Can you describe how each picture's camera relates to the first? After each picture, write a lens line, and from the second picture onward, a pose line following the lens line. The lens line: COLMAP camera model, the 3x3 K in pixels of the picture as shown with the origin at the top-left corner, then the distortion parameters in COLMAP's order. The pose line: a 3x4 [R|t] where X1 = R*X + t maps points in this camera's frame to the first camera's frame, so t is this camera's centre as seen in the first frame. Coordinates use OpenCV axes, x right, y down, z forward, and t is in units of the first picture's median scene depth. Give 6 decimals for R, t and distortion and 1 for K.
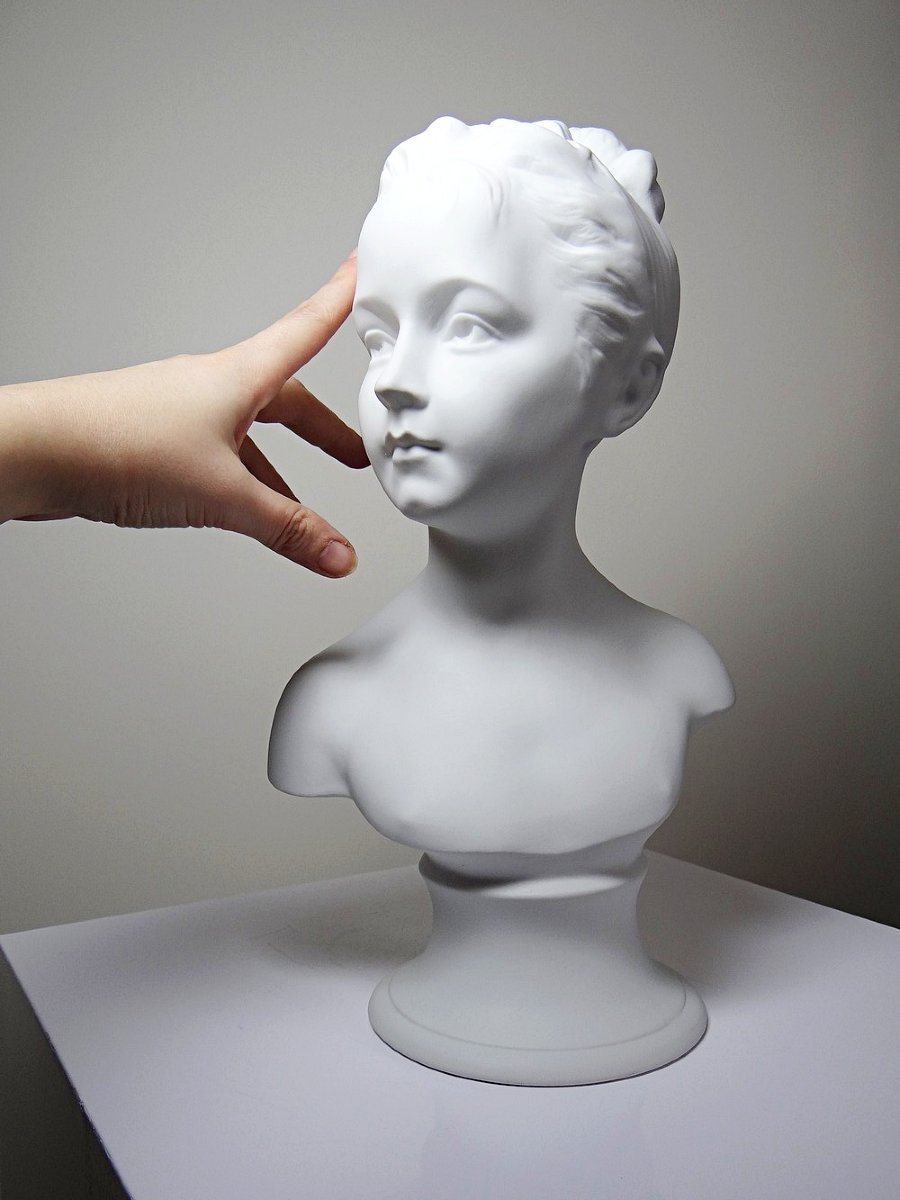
lens RADIAL K [[1088.8, 0, 485.1], [0, 1088.8, 598.3], [0, 0, 1]] dist [0.016121, -0.001783]
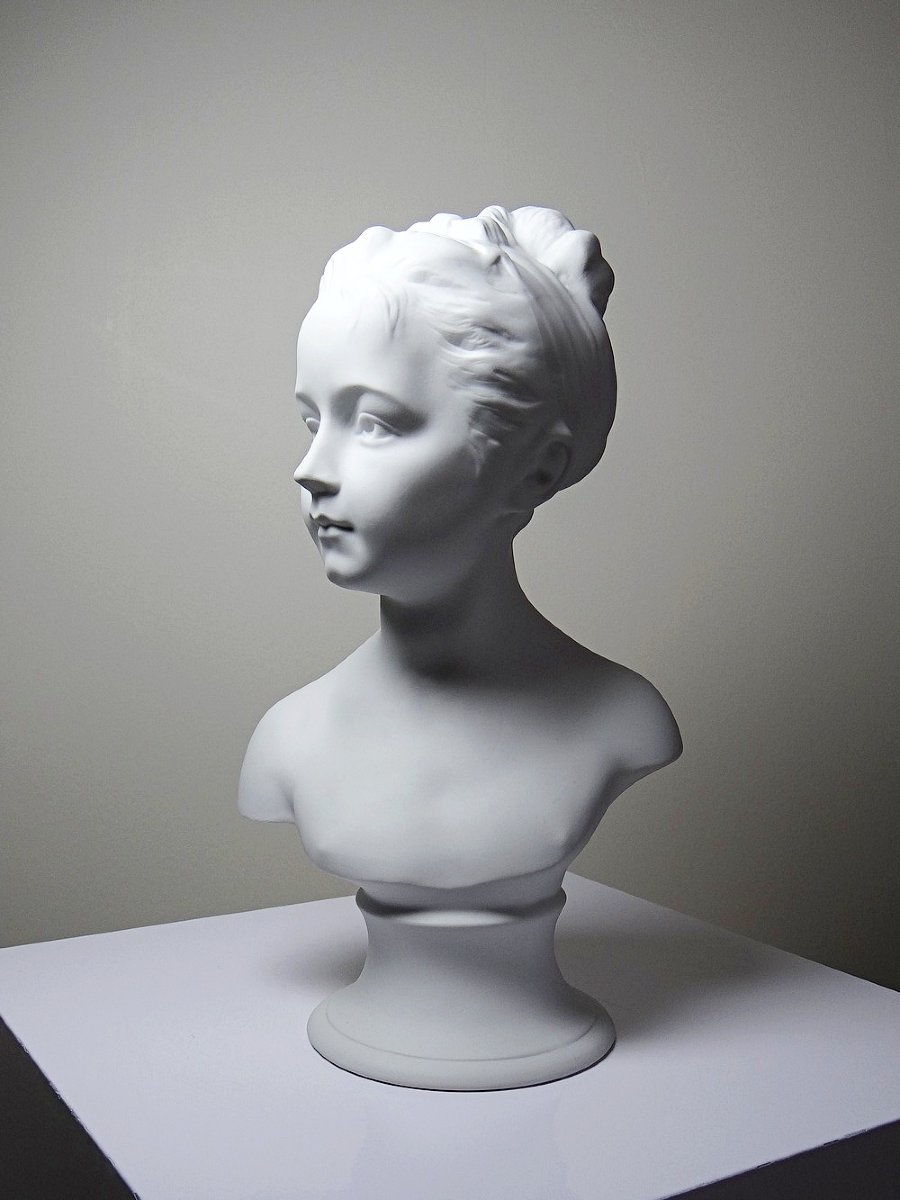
lens RADIAL K [[1296.4, 0, 455.2], [0, 1296.4, 605.2], [0, 0, 1]] dist [0.028306, 0.000000]
pose [[0.978019, 0.021349, -0.207420, 0.346953], [-0.016980, 0.999595, 0.022824, -0.089243], [0.207824, -0.018800, 0.977986, -0.308346]]
